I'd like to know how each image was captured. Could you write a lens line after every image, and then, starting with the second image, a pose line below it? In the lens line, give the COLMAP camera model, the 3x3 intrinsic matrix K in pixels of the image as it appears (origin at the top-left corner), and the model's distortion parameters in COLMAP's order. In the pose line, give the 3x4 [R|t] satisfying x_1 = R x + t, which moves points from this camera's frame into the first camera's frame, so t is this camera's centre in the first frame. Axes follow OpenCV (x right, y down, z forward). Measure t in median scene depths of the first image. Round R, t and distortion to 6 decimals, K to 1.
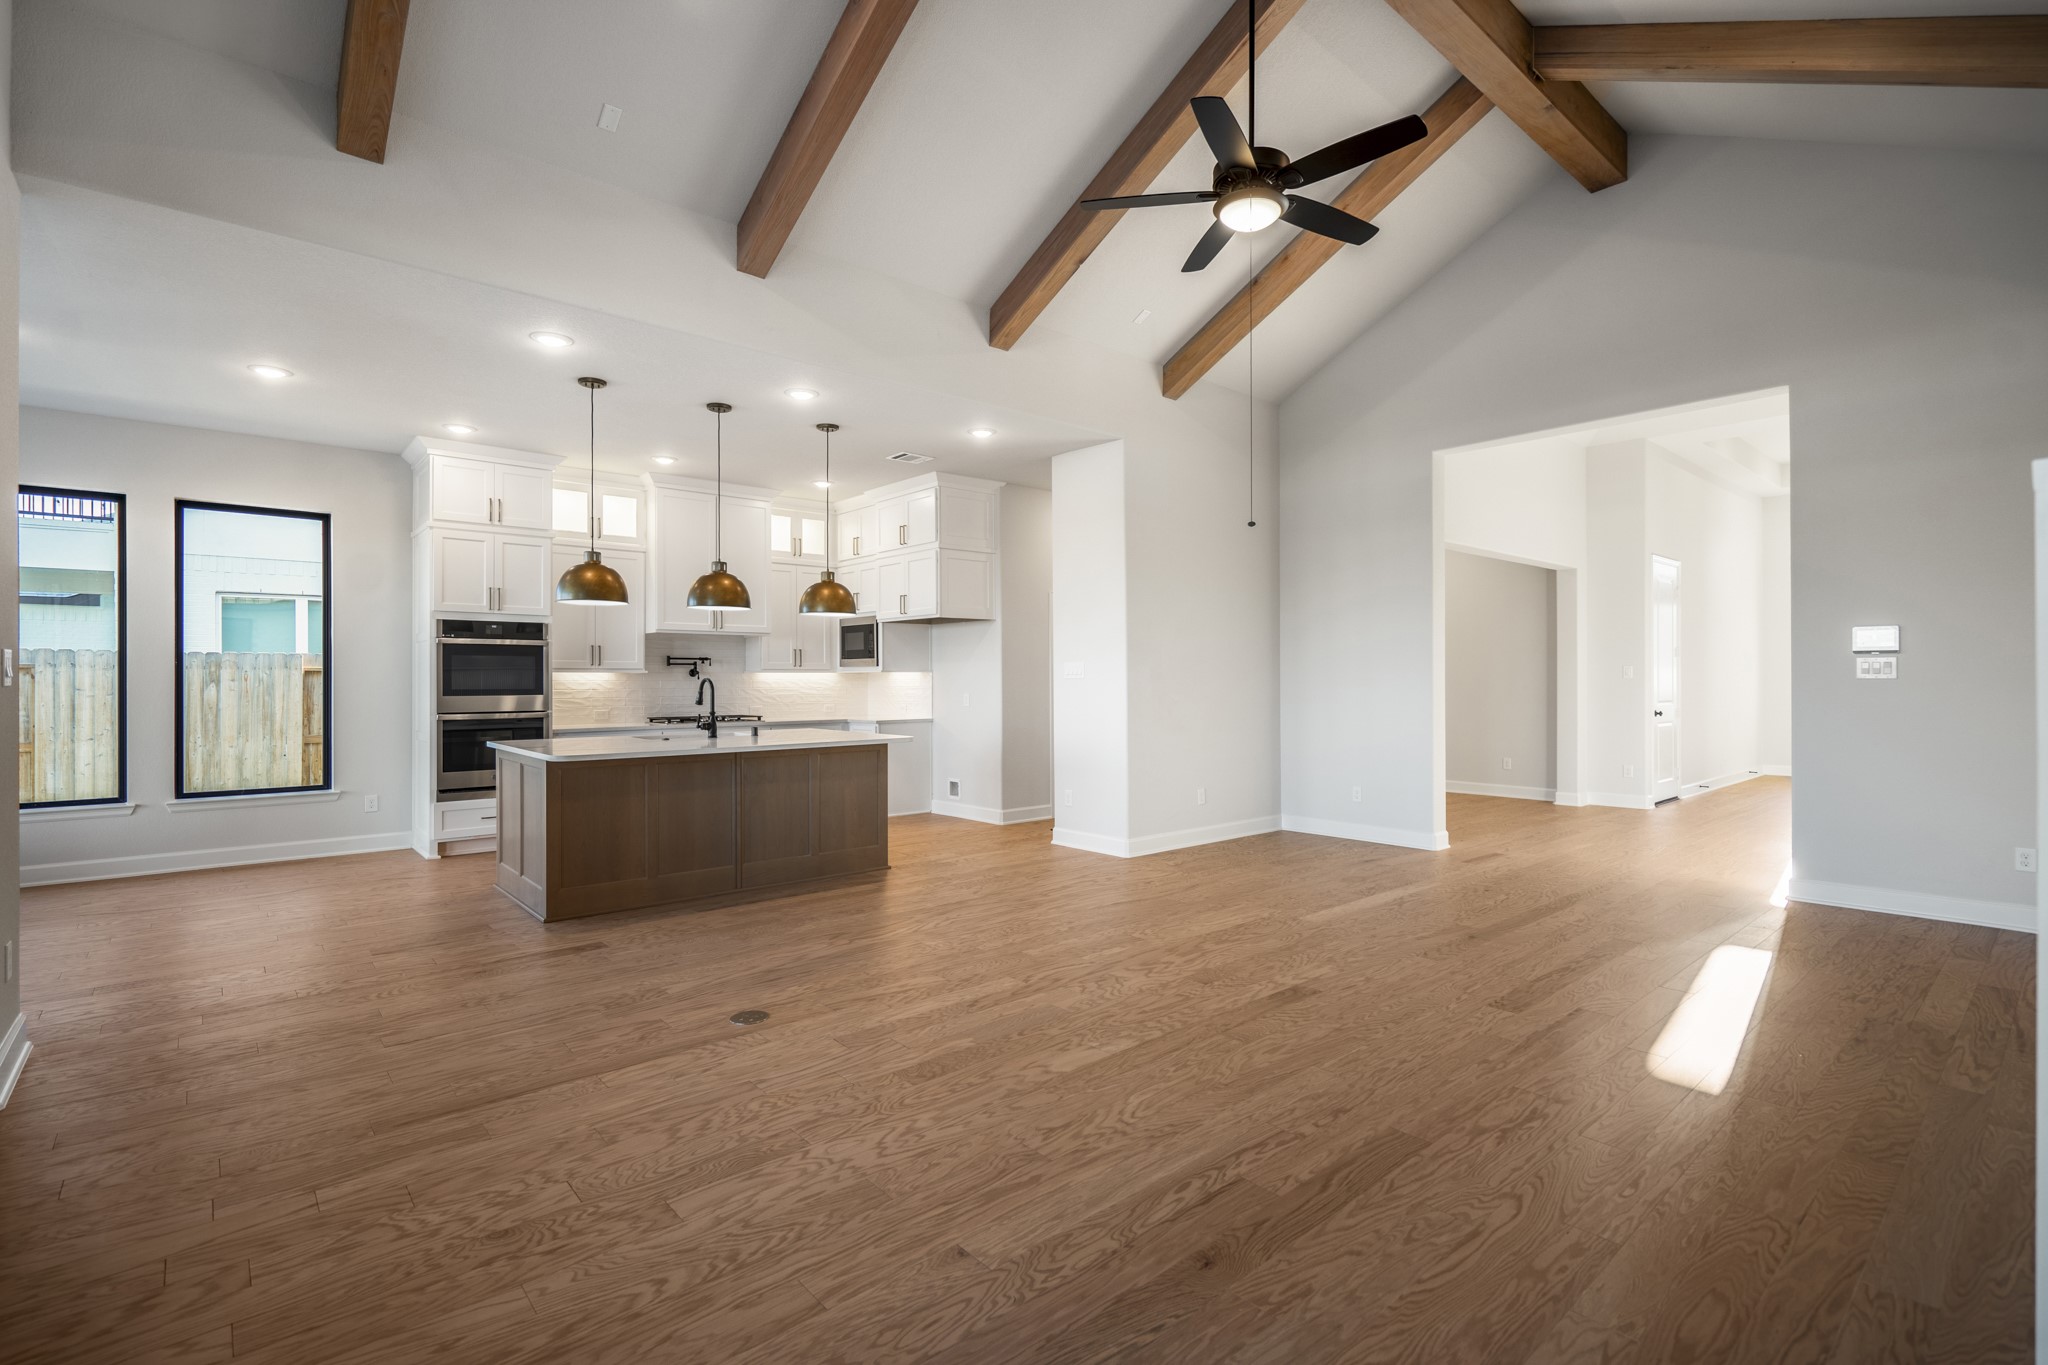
lens RADIAL K [[953.4, 0, 1024.0], [0, 953.4, 682.5], [0, 0, 1]] dist [0.002156, 0.000739]
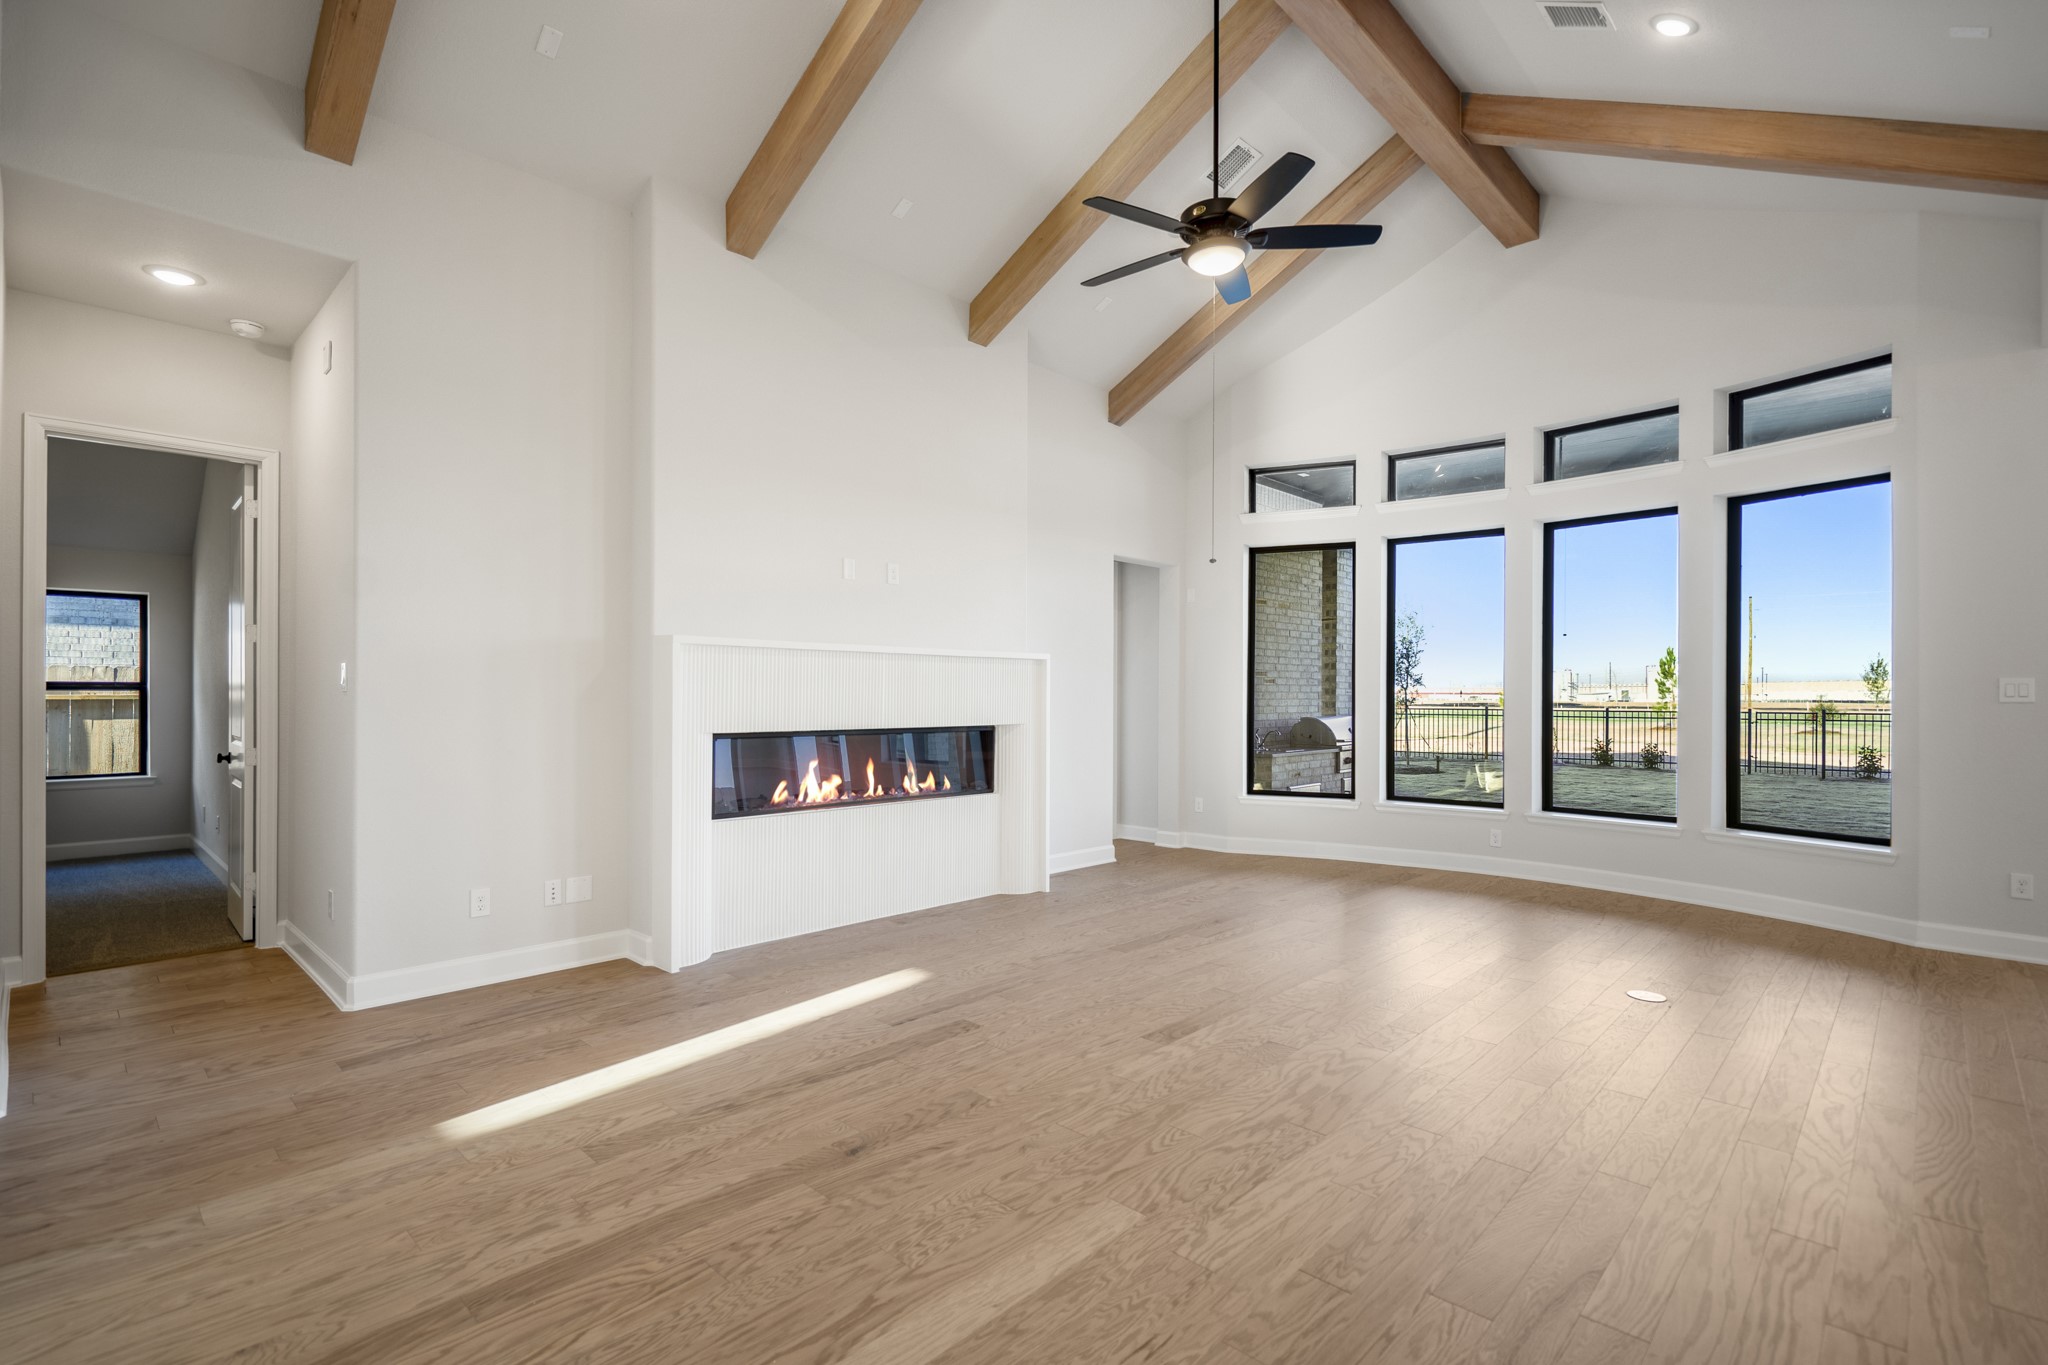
lens RADIAL K [[953.4, 0, 1024.0], [0, 953.4, 682.5], [0, 0, 1]] dist [0.002156, 0.000739]
pose [[-0.996091, -0.009247, -0.087851, 0.643447], [-0.007942, 0.999853, -0.015190, -0.005425], [0.087979, -0.014433, -0.996018, 2.413574]]
